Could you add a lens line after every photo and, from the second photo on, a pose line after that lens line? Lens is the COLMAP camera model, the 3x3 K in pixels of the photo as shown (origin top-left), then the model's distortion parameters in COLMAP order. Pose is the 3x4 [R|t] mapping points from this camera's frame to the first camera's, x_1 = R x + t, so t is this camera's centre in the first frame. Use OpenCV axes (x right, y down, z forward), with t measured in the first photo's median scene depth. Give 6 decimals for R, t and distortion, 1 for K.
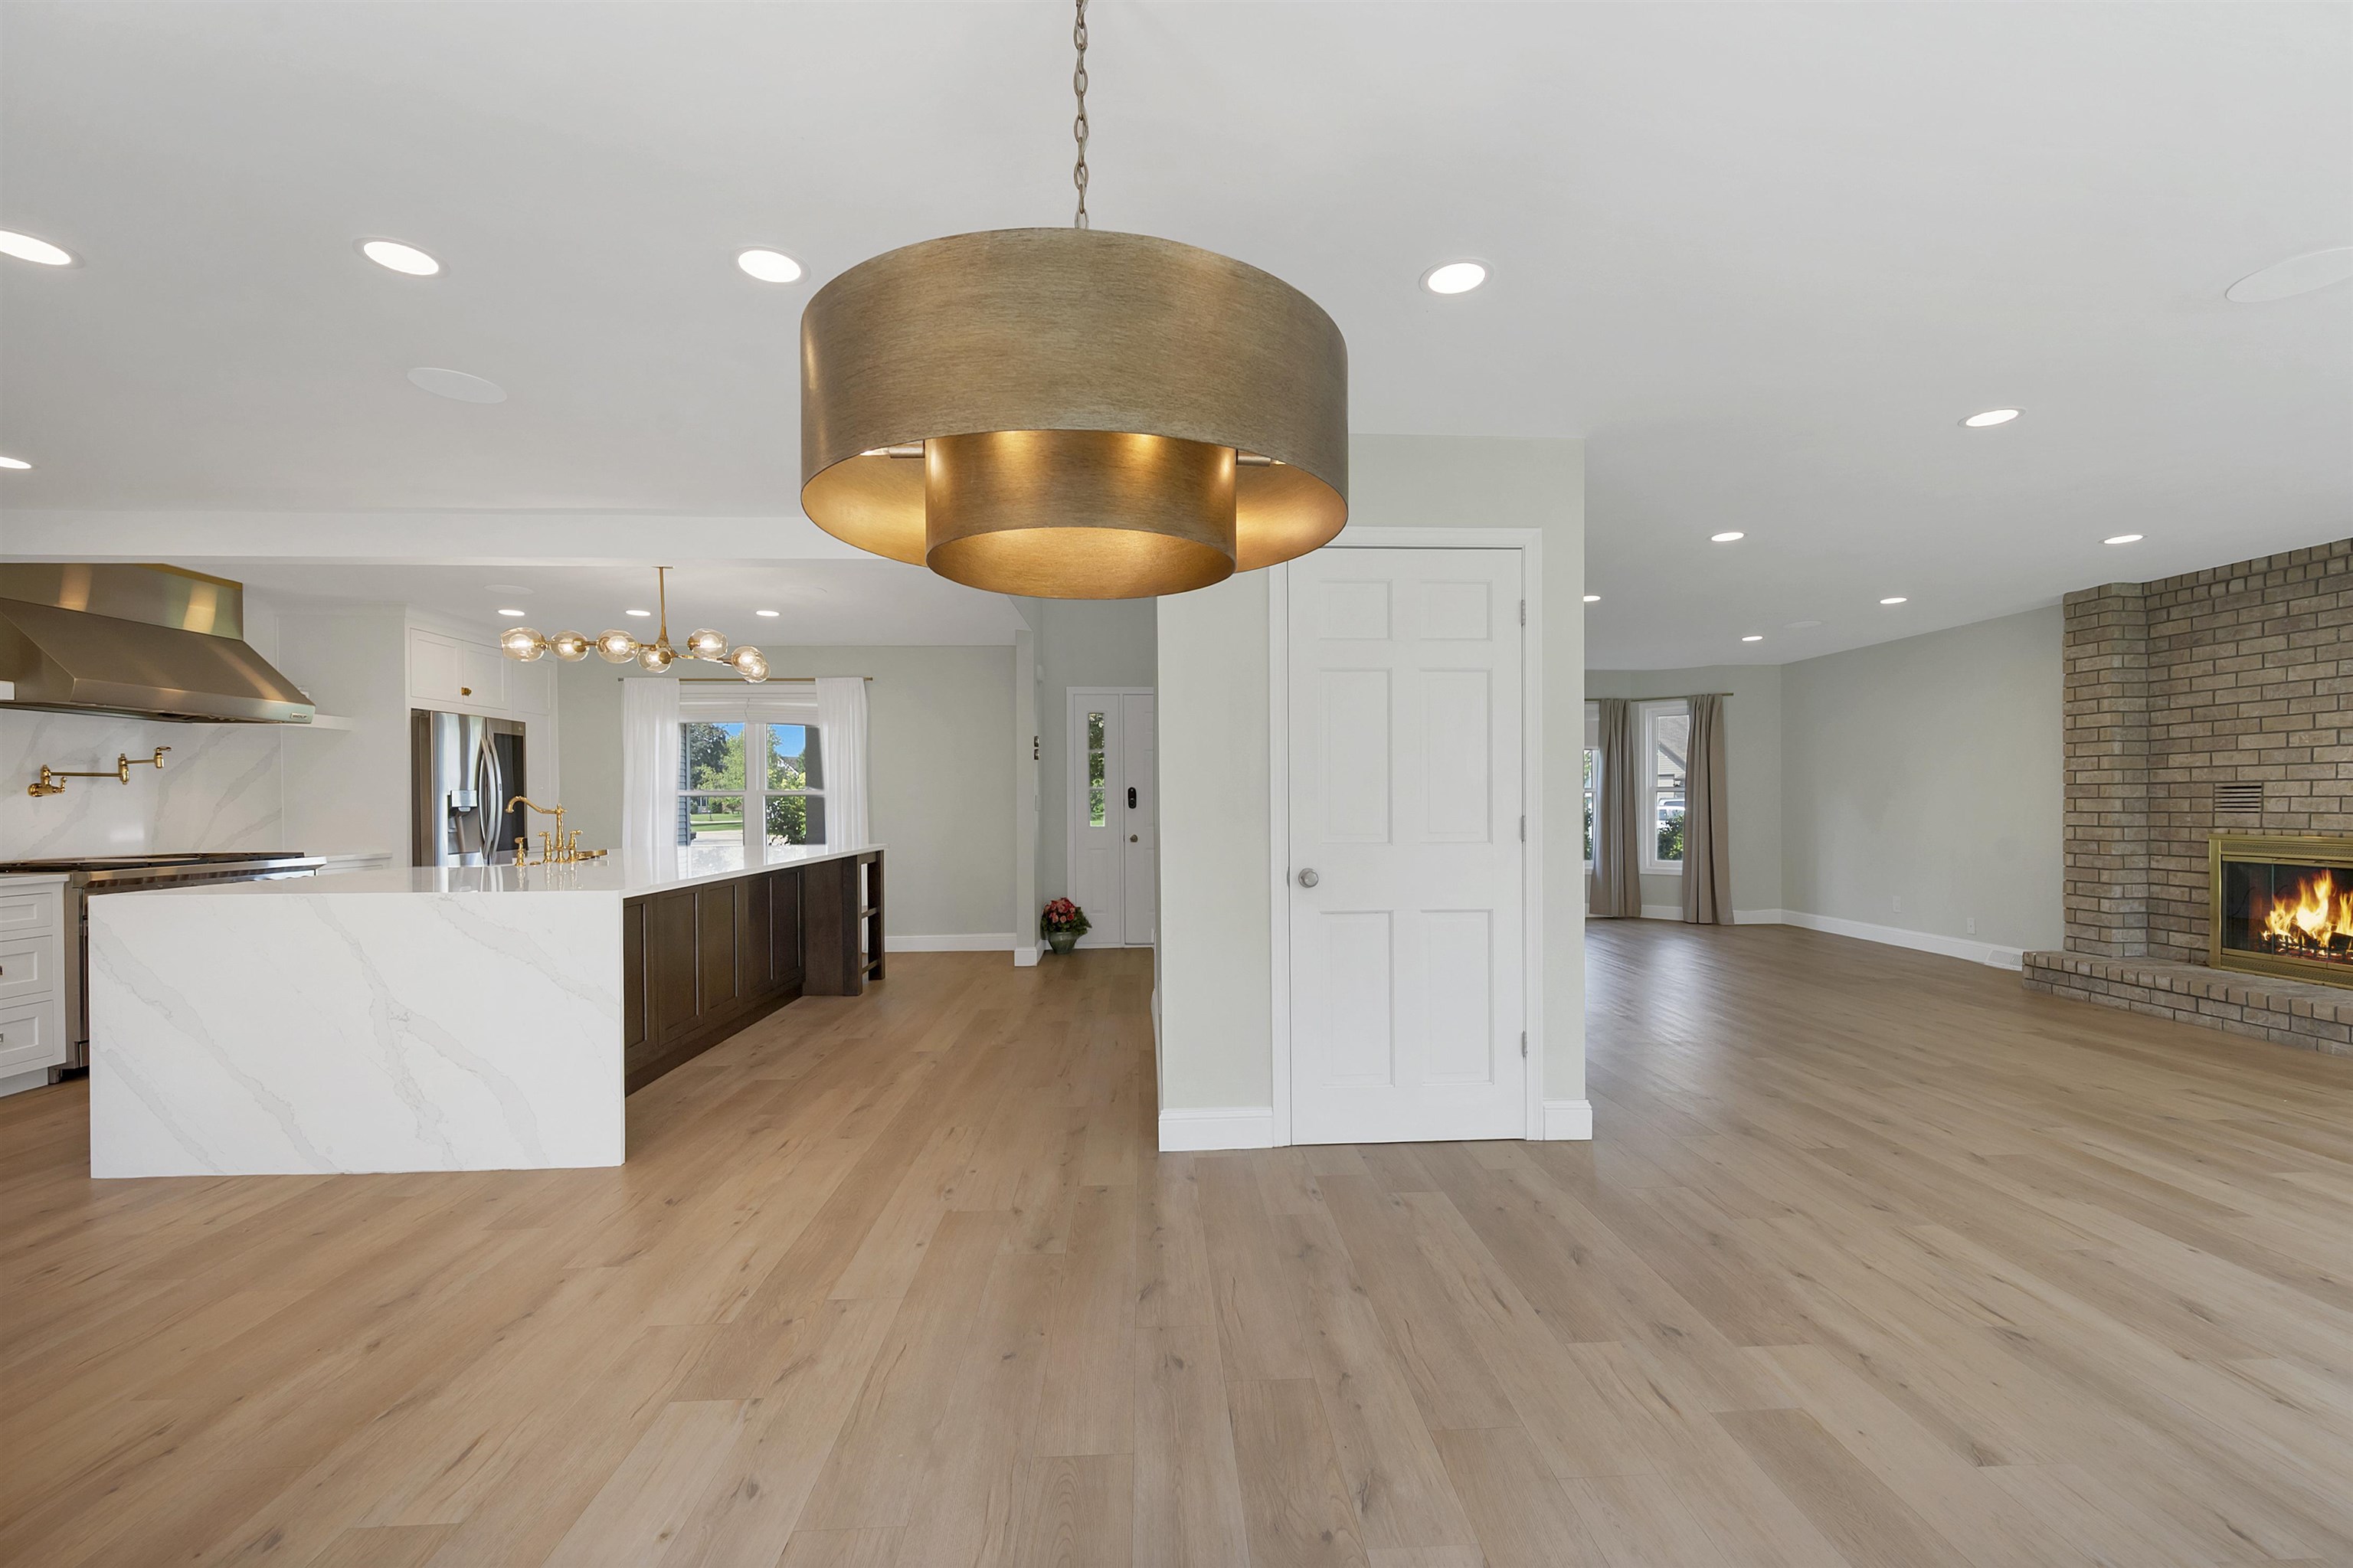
lens RADIAL K [[964.5, 0, 1194.7], [0, 964.5, 807.2], [0, 0, 1]] dist [0.000365, -0.000062]
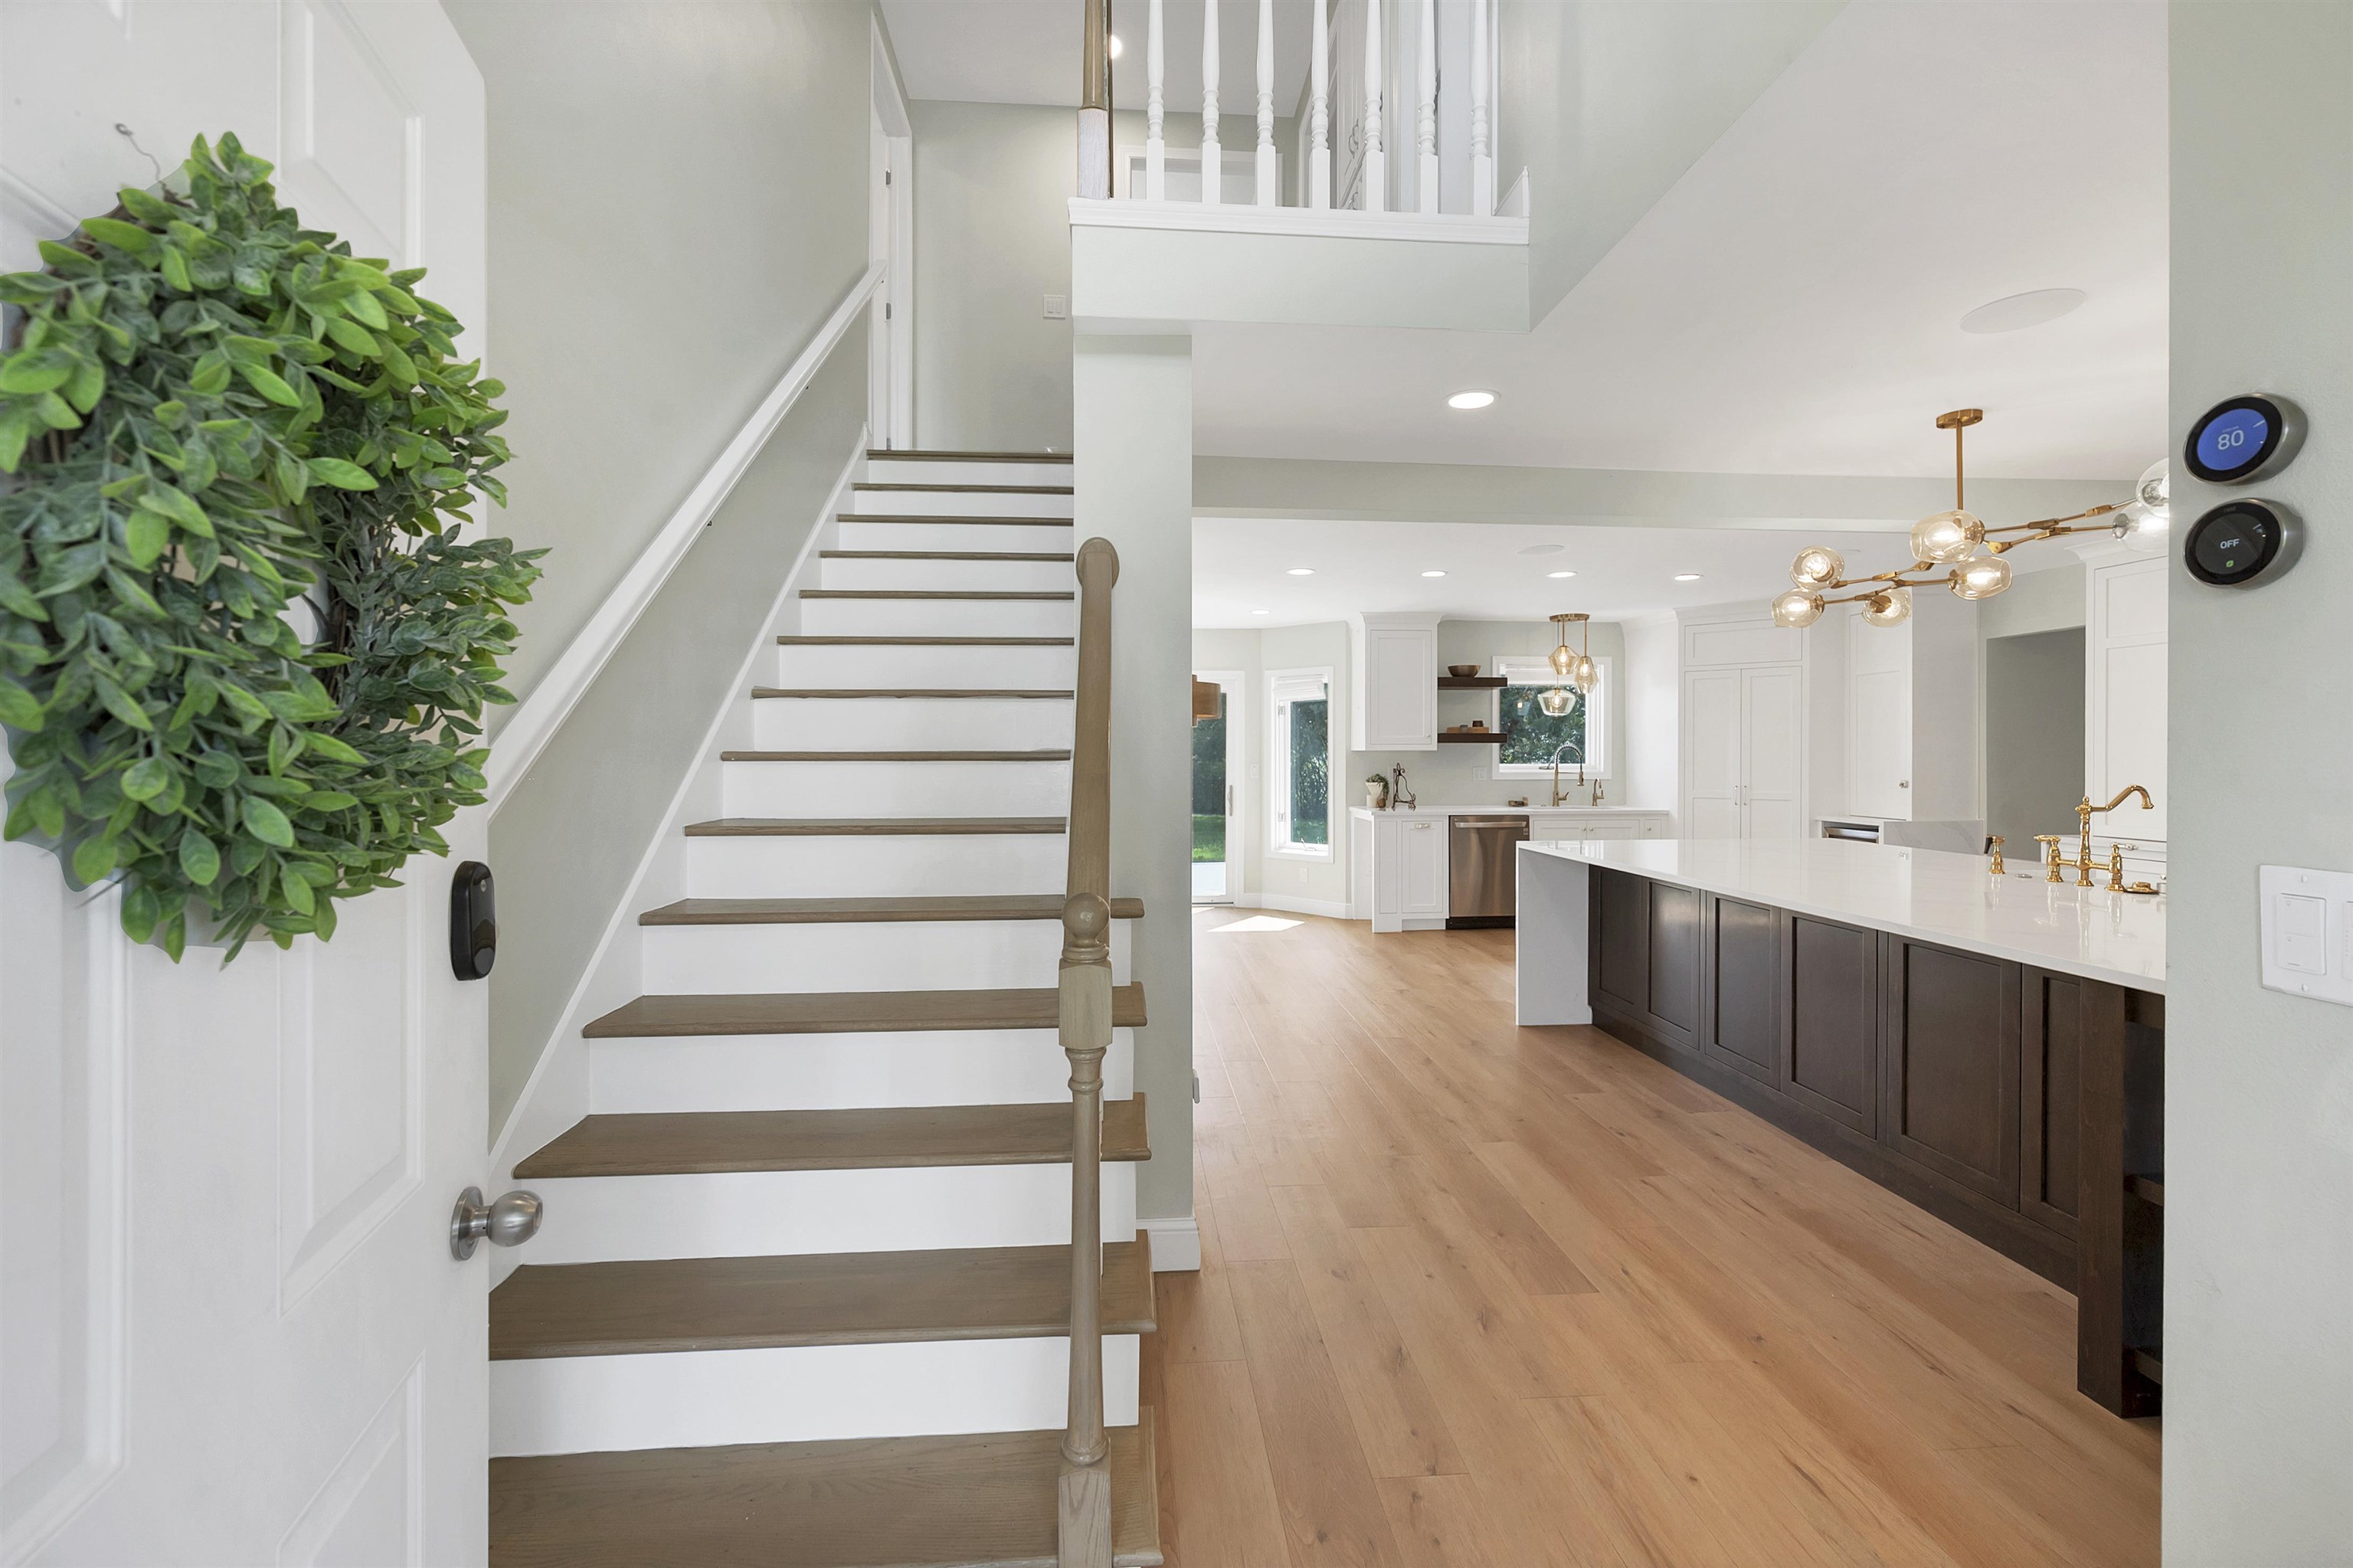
lens RADIAL K [[980.8, 0, 1172.4], [0, 980.8, 760.3], [0, 0, 1]] dist [0.000433, -0.000002]
pose [[-0.999903, 0.011077, -0.008410, -0.031039], [0.010960, 0.999845, 0.013806, -0.040708], [0.008561, 0.013712, -0.999869, 1.525417]]
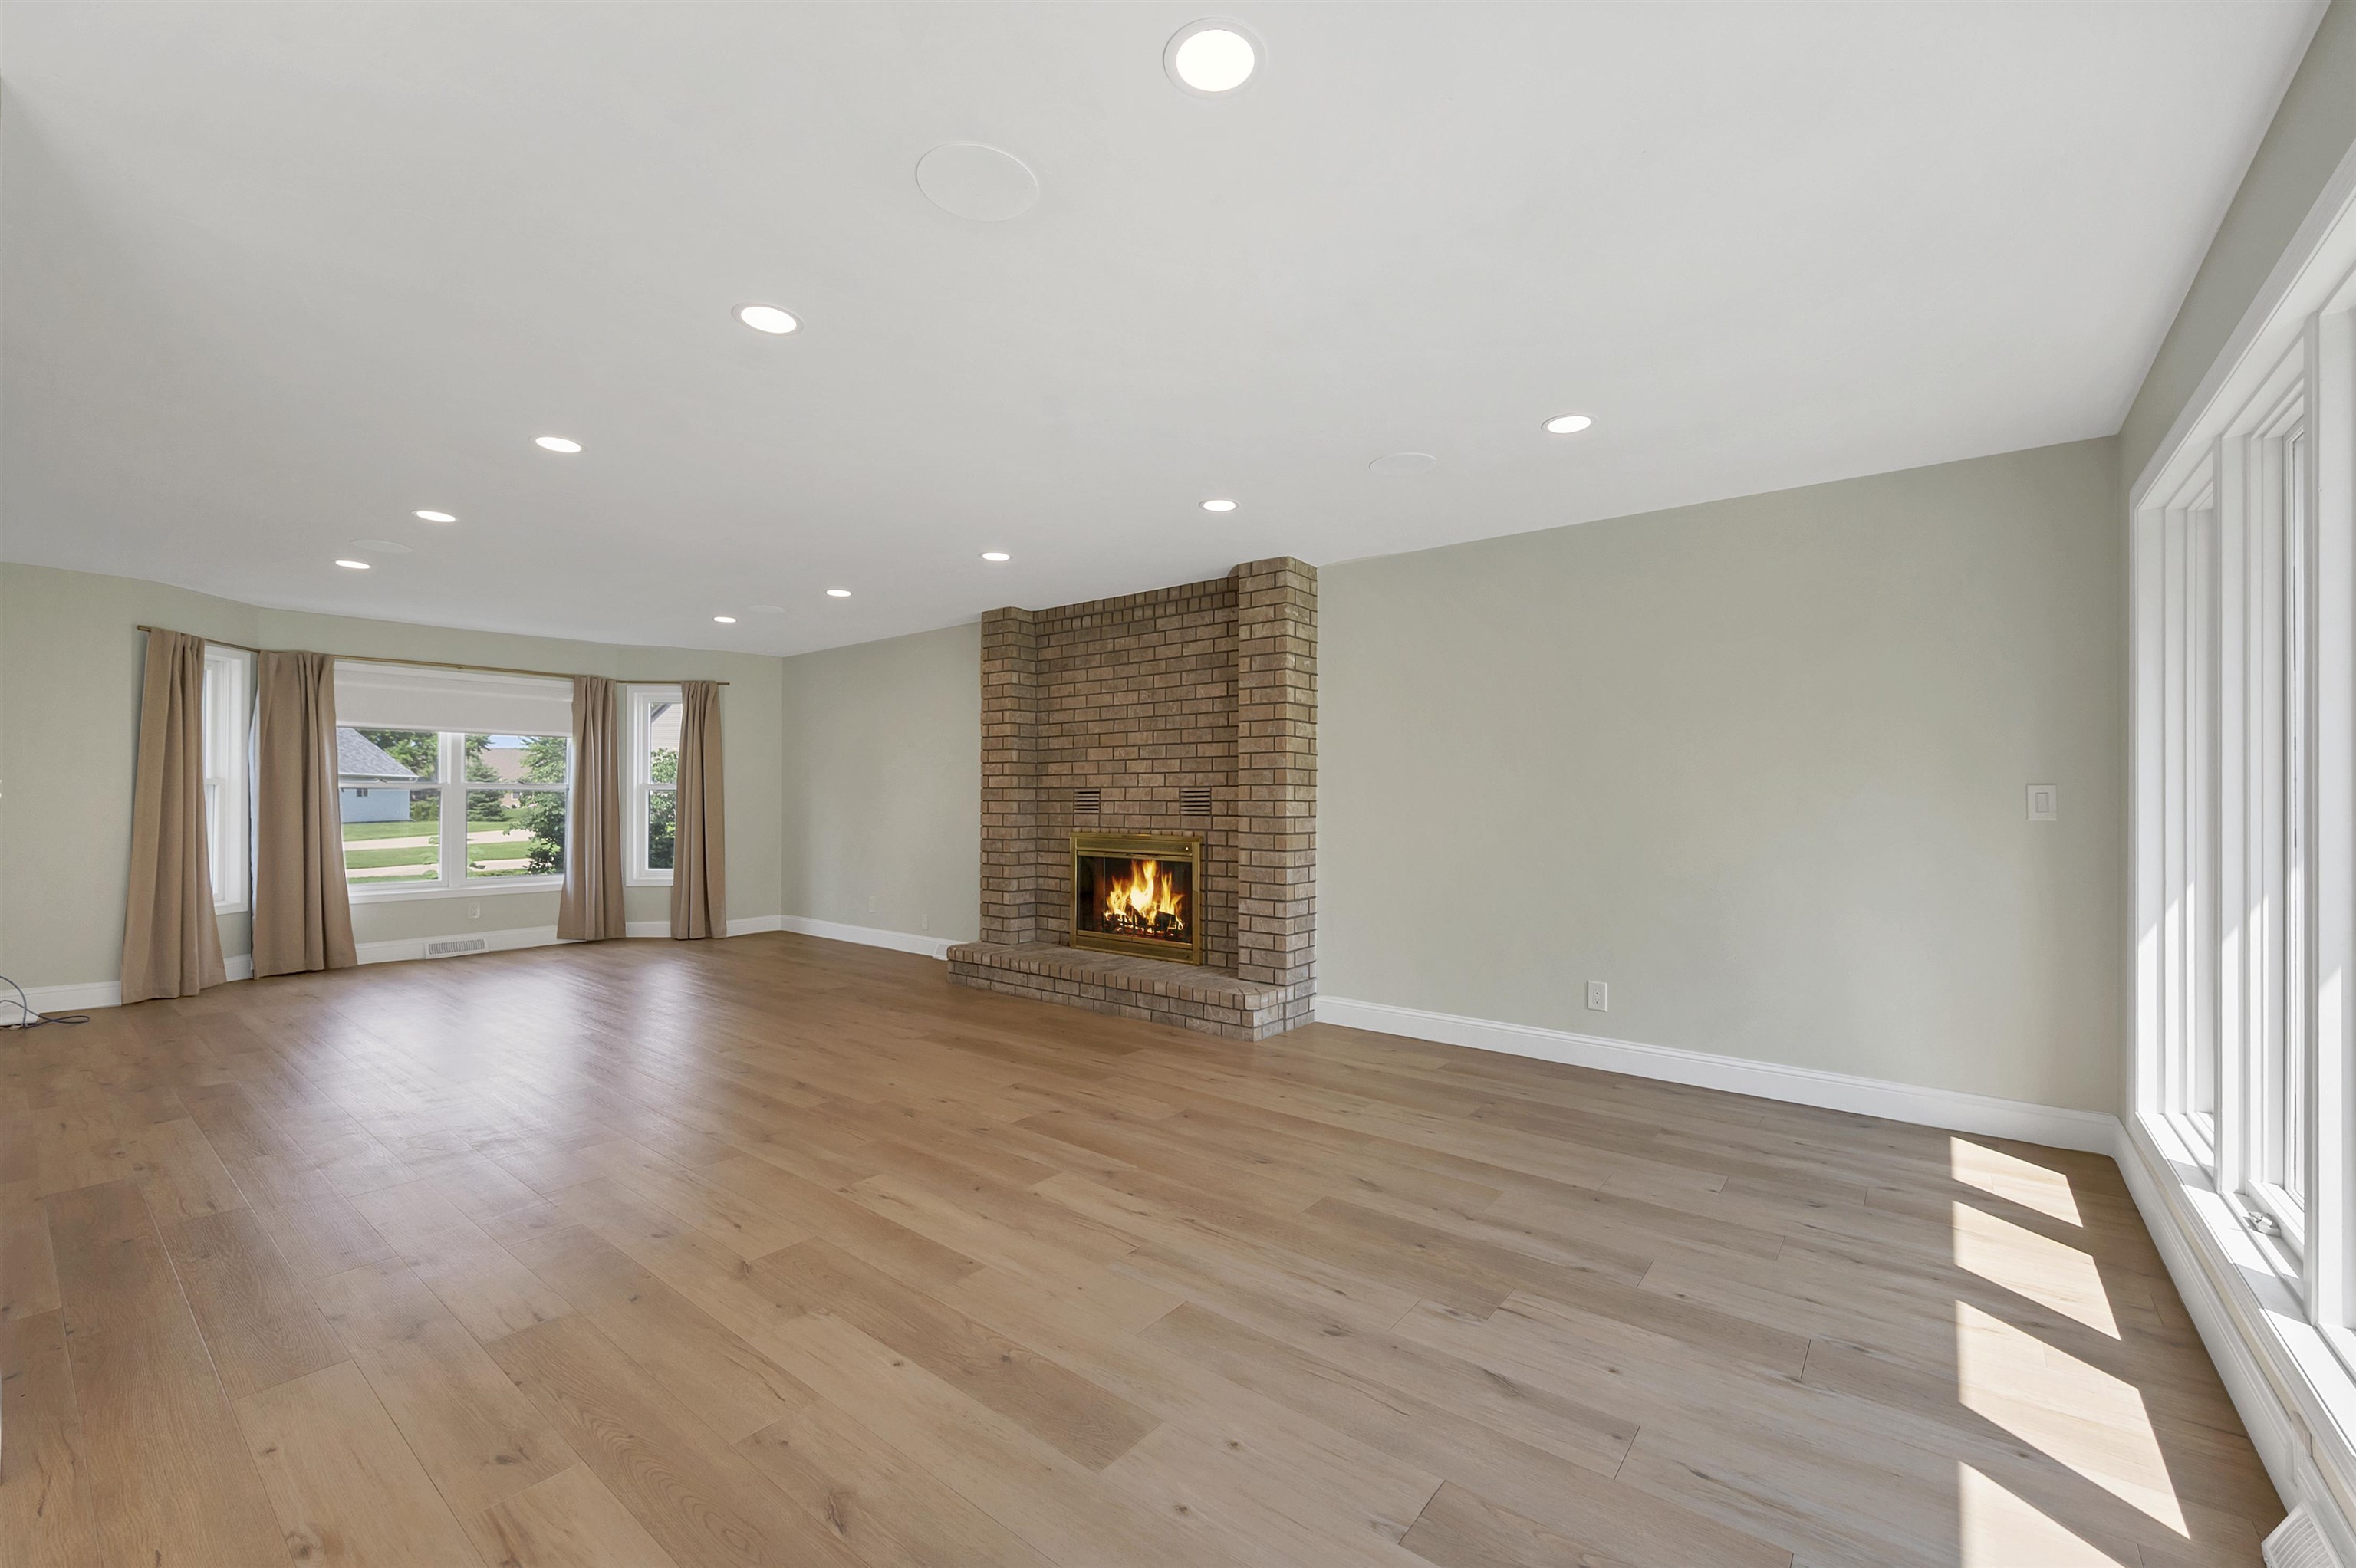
lens RADIAL K [[957.7, 0, 1181.4], [0, 957.7, 797.4], [0, 0, 1]] dist [-0.000804, 0.000196]
pose [[0.662323, 0.009455, 0.749159, 0.281259], [-0.002956, 0.999946, -0.010007, -0.003472], [-0.749213, 0.004413, 0.662315, 0.138505]]
